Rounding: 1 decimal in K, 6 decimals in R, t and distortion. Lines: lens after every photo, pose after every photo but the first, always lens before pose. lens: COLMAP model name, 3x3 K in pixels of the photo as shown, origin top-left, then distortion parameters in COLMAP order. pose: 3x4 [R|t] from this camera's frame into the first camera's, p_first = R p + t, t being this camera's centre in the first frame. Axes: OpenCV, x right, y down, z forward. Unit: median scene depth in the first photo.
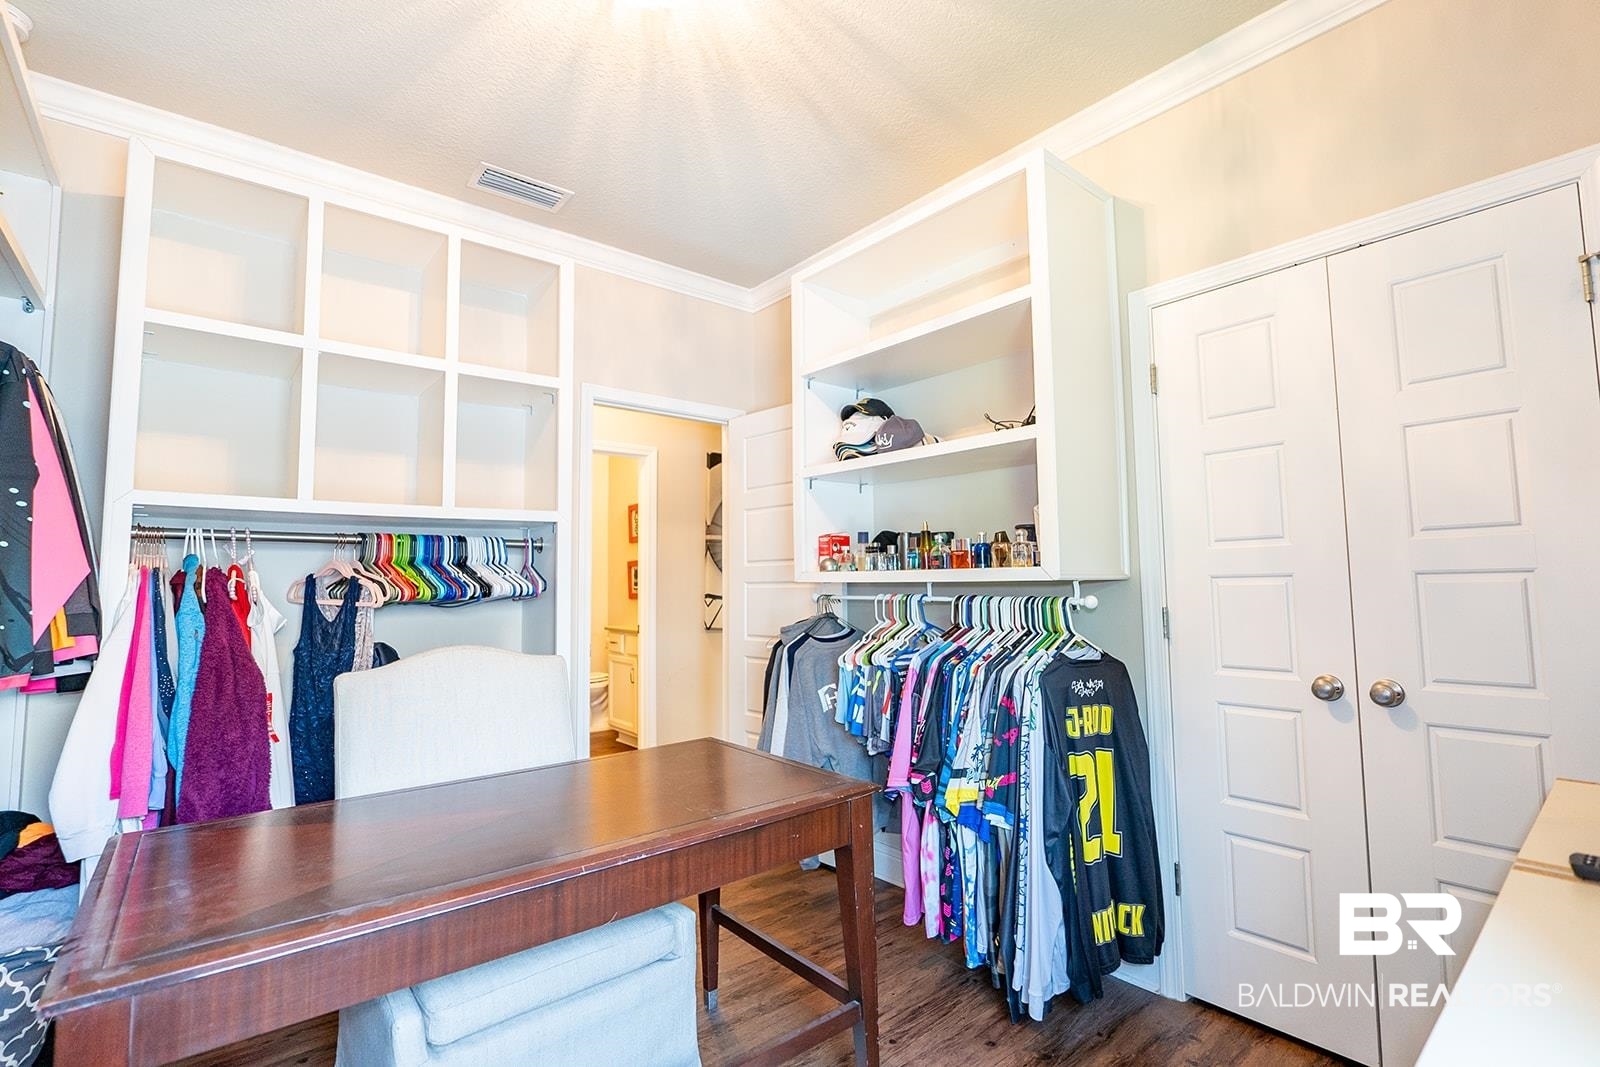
lens RADIAL K [[725.7, 0, 799.3], [0, 725.7, 526.4], [0, 0, 1]] dist [-0.014830, 0.002298]
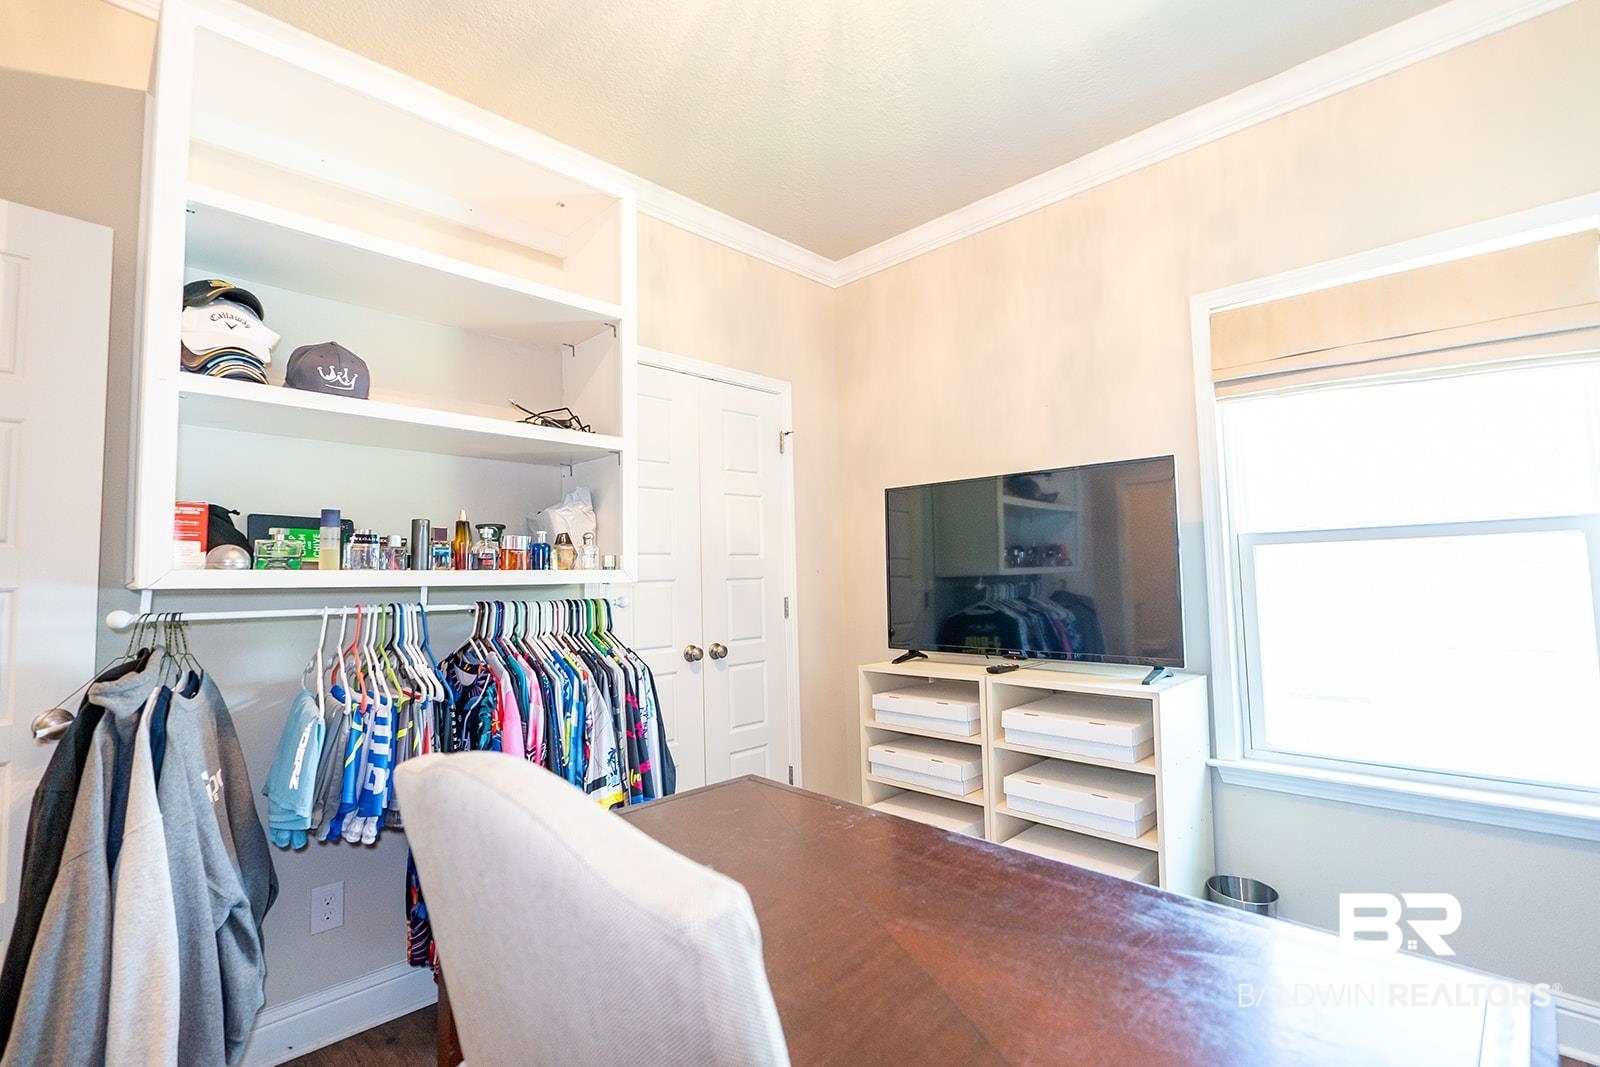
lens RADIAL K [[725.7, 0, 798.3], [0, 725.7, 537.3], [0, 0, 1]] dist [-0.014830, 0.002298]
pose [[-0.108564, 0.071378, 0.991524, -0.663277], [-0.059452, 0.995167, -0.078150, 0.064984], [-0.992310, -0.067432, -0.103796, 0.734359]]
